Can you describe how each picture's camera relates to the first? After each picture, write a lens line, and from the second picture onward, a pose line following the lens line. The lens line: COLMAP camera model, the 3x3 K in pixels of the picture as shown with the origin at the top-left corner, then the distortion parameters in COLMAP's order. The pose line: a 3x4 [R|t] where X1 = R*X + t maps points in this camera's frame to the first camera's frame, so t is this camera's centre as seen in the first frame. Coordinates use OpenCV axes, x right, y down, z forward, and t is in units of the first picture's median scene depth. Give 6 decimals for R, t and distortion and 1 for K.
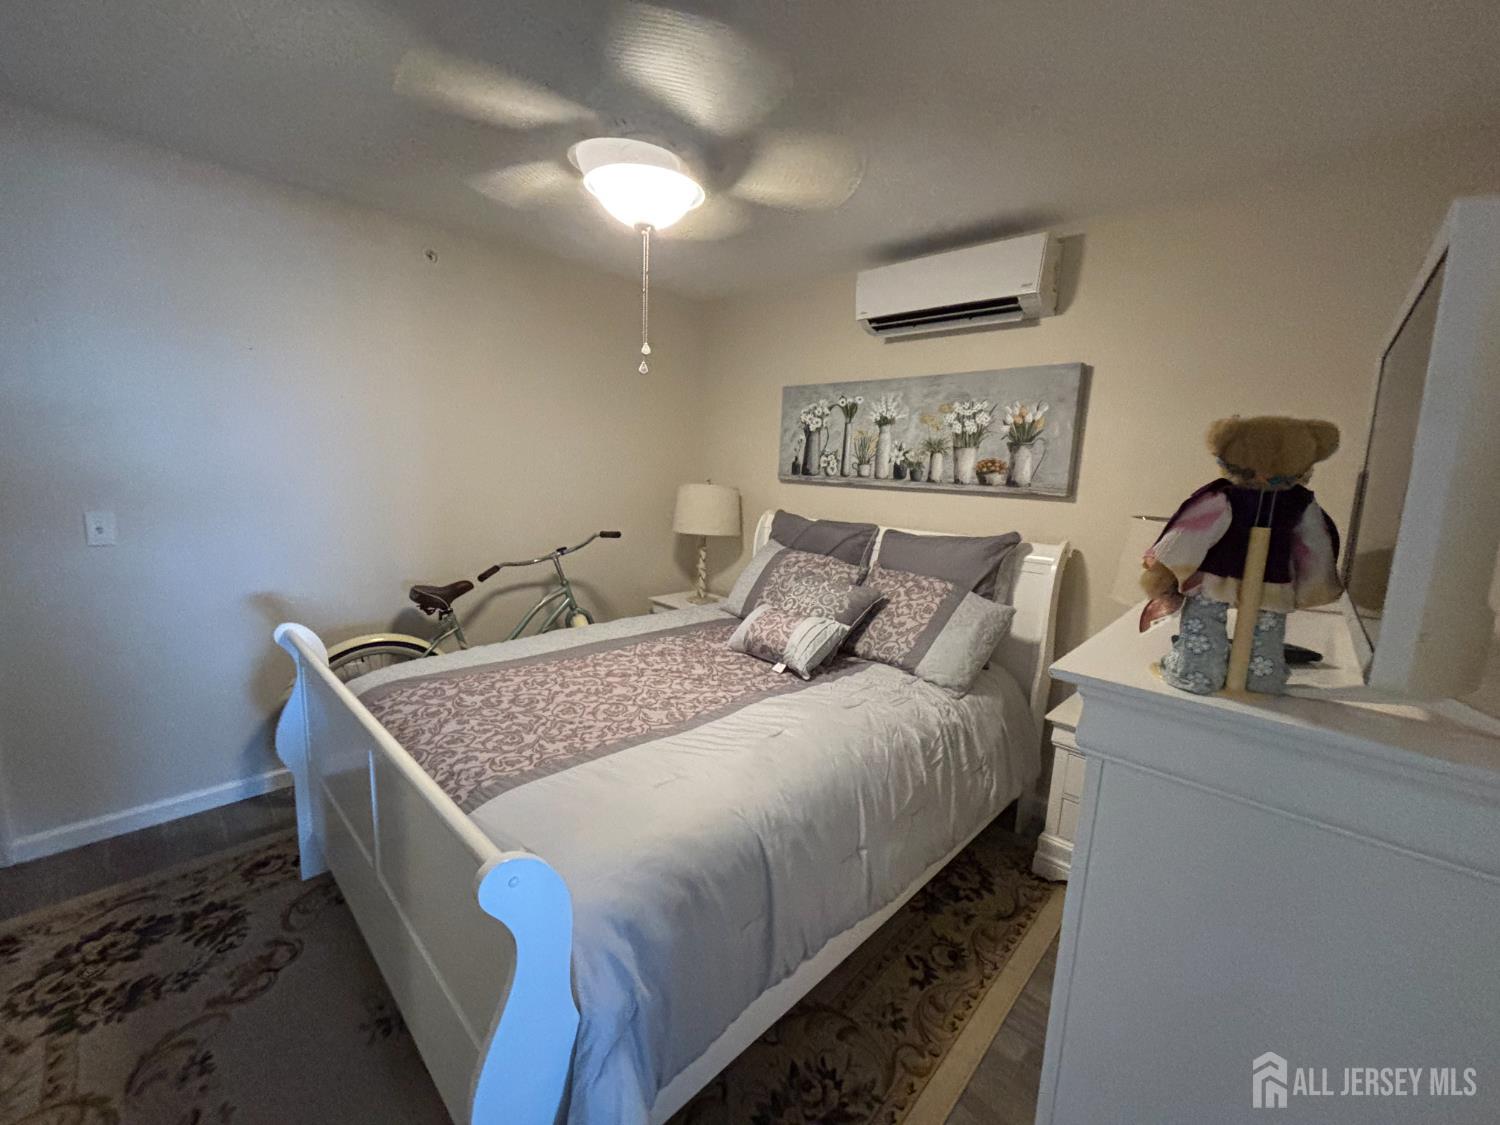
lens RADIAL K [[589.5, 0, 747.5], [0, 589.5, 556.9], [0, 0, 1]] dist [0.000795, -0.000105]
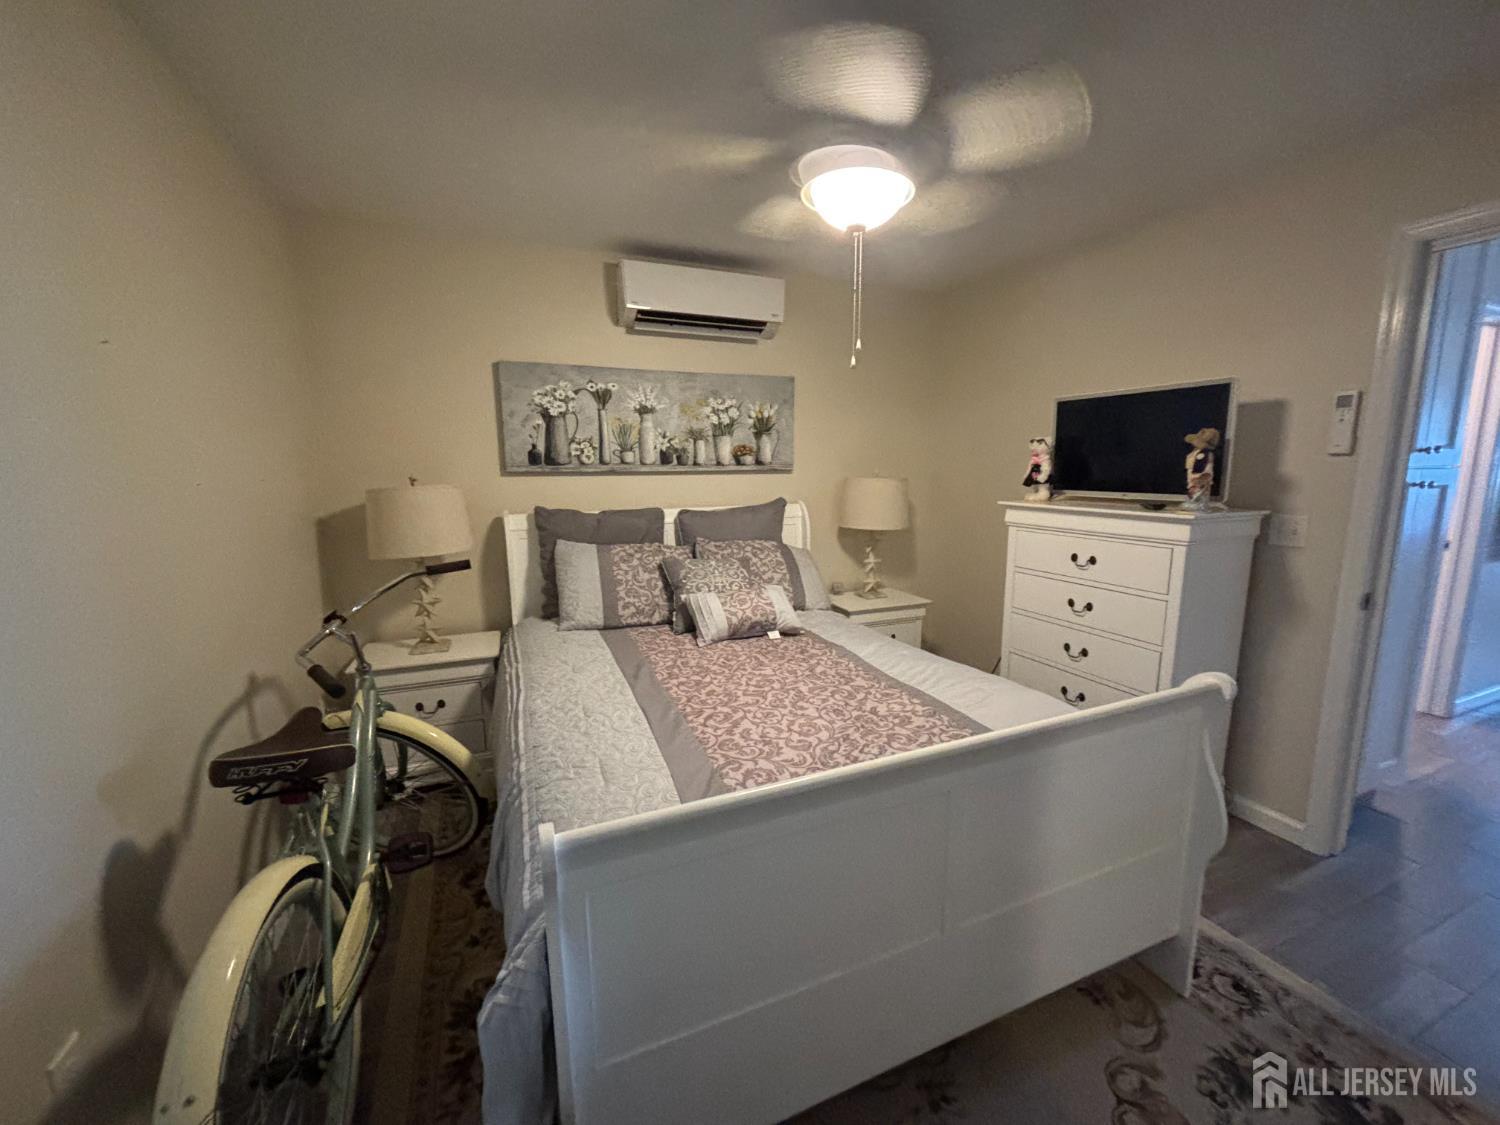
lens RADIAL K [[589.5, 0, 751.4], [0, 589.5, 559.9], [0, 0, 1]] dist [0.000795, -0.000105]
pose [[0.402588, -0.186072, 0.896270, -0.692725], [0.158954, 0.978458, 0.131736, -0.077293], [-0.901475, 0.089431, 0.423492, 0.411869]]
